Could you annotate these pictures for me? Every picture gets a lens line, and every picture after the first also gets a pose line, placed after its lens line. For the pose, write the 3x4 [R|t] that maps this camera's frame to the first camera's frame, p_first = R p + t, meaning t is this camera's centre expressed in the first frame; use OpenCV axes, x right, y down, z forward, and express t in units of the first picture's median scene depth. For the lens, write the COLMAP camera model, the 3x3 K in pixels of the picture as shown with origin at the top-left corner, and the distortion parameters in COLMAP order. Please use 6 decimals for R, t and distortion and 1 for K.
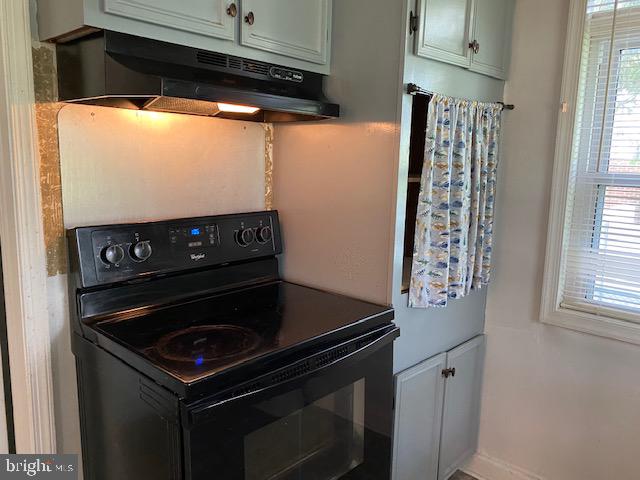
lens RADIAL K [[492.8, 0, 318.6], [0, 492.8, 239.0], [0, 0, 1]] dist [0.068981, -0.058970]
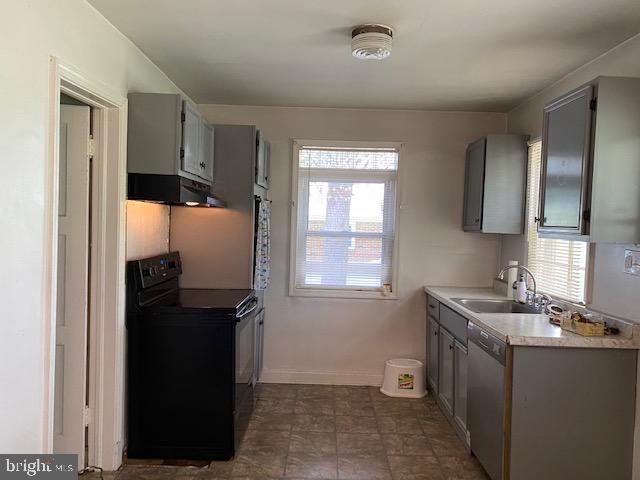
lens RADIAL K [[492.8, 0, 321.6], [0, 492.8, 240.2], [0, 0, 1]] dist [0.068981, -0.058970]
pose [[0.726950, -0.021378, 0.686358, -1.111586], [0.090002, 0.993859, -0.064368, 0.081116], [-0.680767, 0.108566, 0.724410, -0.846052]]
